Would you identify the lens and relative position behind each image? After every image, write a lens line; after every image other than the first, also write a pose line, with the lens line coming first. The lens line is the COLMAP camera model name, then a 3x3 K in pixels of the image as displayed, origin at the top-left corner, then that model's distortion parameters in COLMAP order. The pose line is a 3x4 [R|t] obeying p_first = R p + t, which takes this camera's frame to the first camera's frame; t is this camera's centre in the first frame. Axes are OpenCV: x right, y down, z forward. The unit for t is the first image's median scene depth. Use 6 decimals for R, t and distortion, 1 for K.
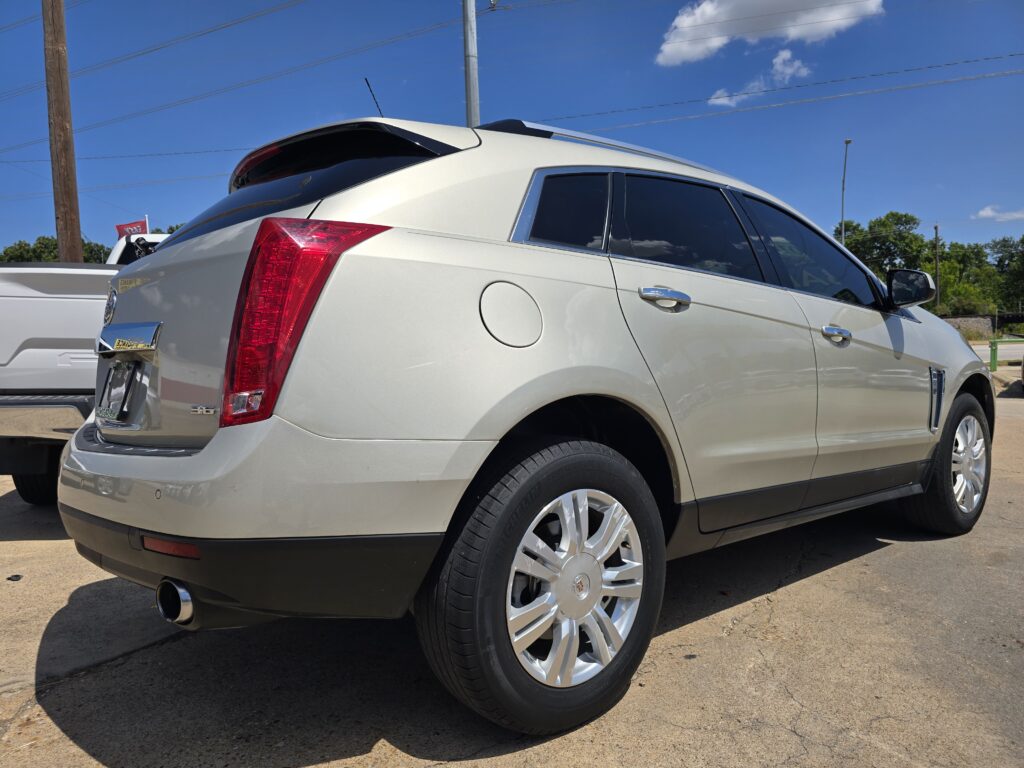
lens RADIAL K [[692.8, 0, 512.0], [0, 692.8, 384.0], [0, 0, 1]] dist [0.022006, -0.003873]
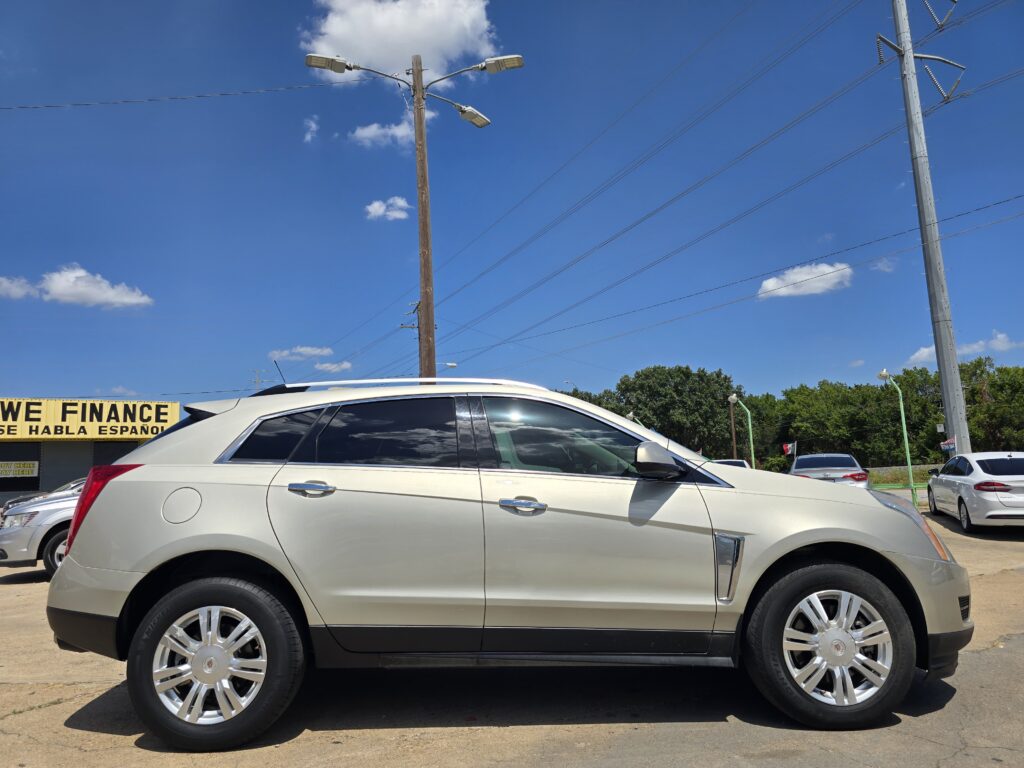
lens RADIAL K [[692.8, 0, 512.0], [0, 692.8, 384.0], [0, 0, 1]] dist [0.022006, -0.003873]
pose [[0.783008, -0.100084, -0.613907, 1.704935], [-0.014828, 0.983686, -0.179280, -0.087675], [0.621835, 0.149481, 0.768750, 0.024527]]
